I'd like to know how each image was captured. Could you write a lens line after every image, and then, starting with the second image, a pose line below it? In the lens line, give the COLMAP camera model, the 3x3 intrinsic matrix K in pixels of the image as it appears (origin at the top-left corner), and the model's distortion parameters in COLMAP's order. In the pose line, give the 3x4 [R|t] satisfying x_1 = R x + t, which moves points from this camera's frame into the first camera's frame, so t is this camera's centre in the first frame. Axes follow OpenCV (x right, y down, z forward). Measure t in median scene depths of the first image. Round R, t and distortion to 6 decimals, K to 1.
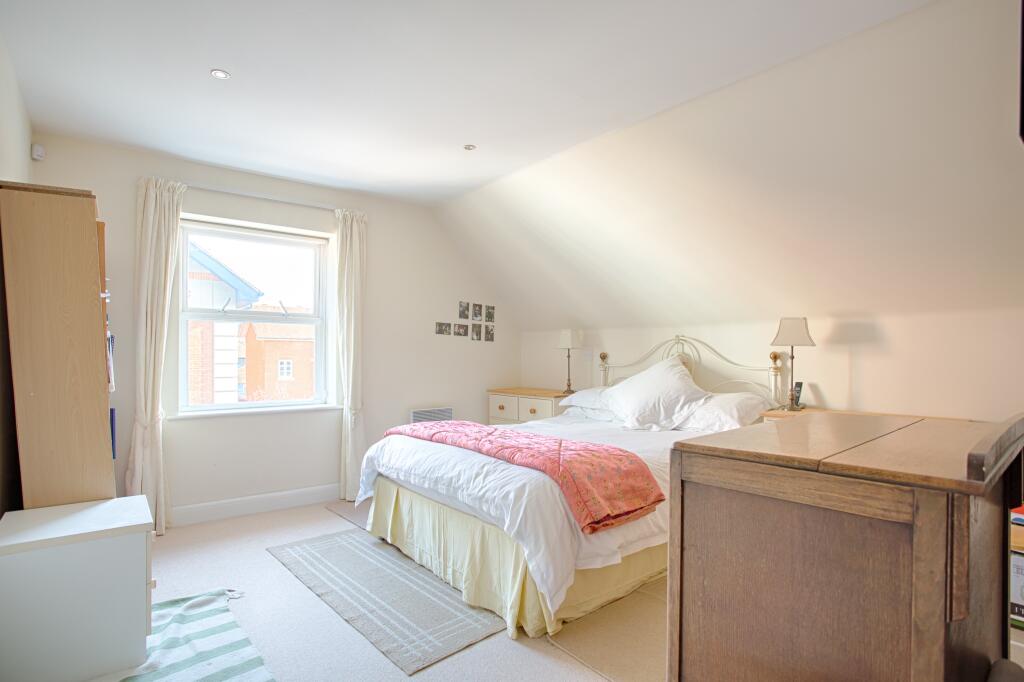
lens RADIAL K [[512.3, 0, 513.8], [0, 512.3, 353.6], [0, 0, 1]] dist [-0.029903, -0.000110]
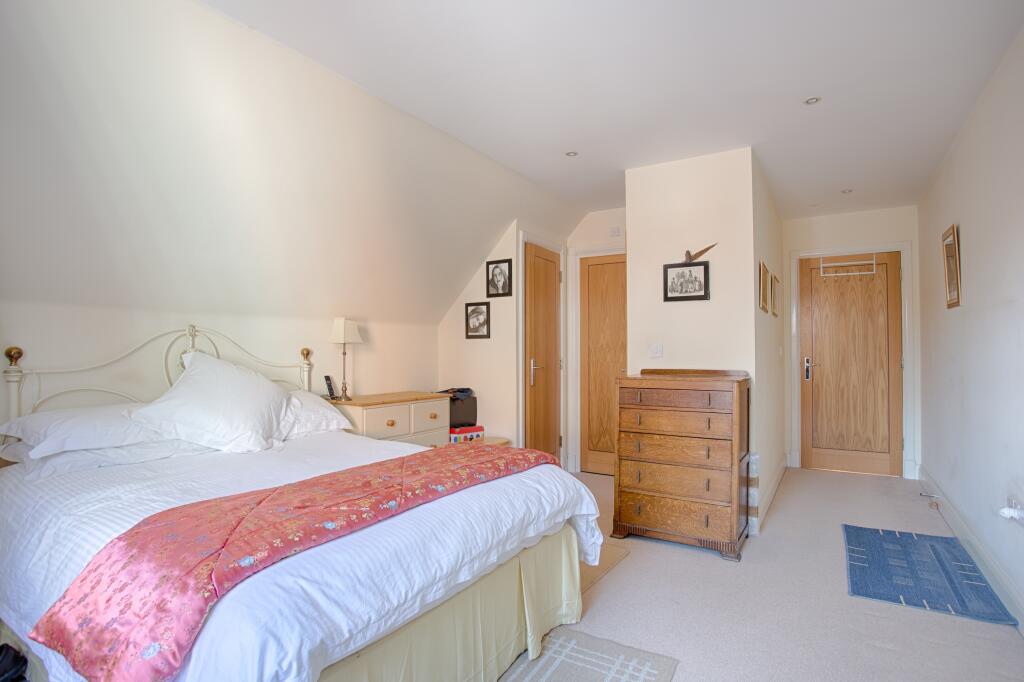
lens RADIAL K [[522.5, 0, 512.0], [0, 522.5, 341.0], [0, 0, 1]] dist [0.000210, 0.000048]
pose [[-0.293513, 0.017497, 0.955795, -0.675341], [0.000323, 0.999834, -0.018204, 0.001424], [-0.955955, -0.005034, -0.293470, 0.989577]]
